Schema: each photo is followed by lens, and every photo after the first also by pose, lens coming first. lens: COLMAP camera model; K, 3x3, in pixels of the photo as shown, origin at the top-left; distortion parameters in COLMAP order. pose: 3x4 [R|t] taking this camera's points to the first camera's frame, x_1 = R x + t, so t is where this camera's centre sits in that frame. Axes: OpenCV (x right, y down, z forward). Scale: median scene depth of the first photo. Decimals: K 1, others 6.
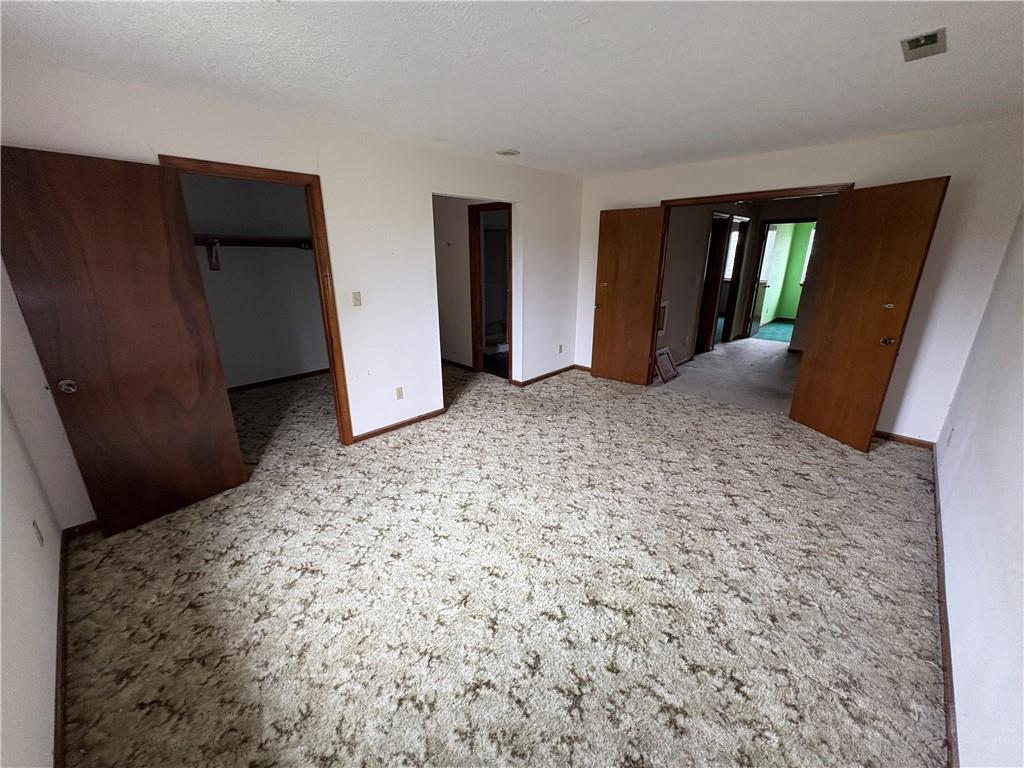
lens RADIAL K [[406.5, 0, 514.0], [0, 406.5, 382.9], [0, 0, 1]] dist [-0.001557, -0.000138]
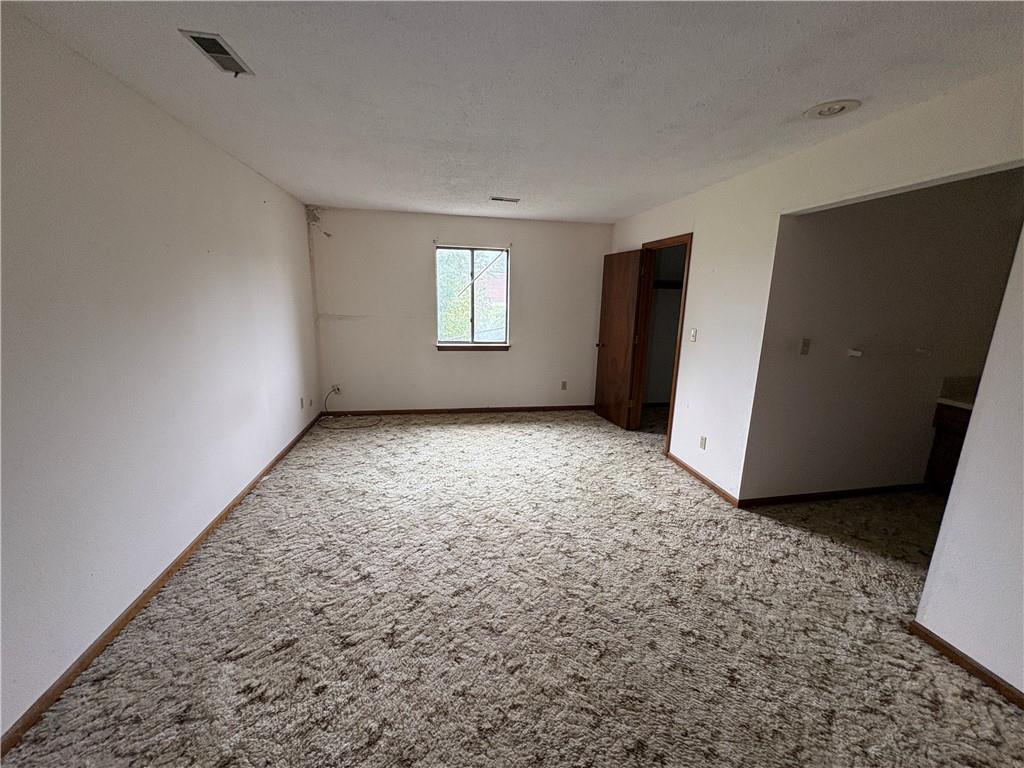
lens RADIAL K [[406.5, 0, 514.0], [0, 406.5, 382.9], [0, 0, 1]] dist [-0.001557, -0.000138]
pose [[-0.583587, 0.159580, -0.796216, 0.903812], [-0.270322, 0.886402, 0.375789, -0.429728], [0.765736, 0.434540, -0.474155, 1.389755]]
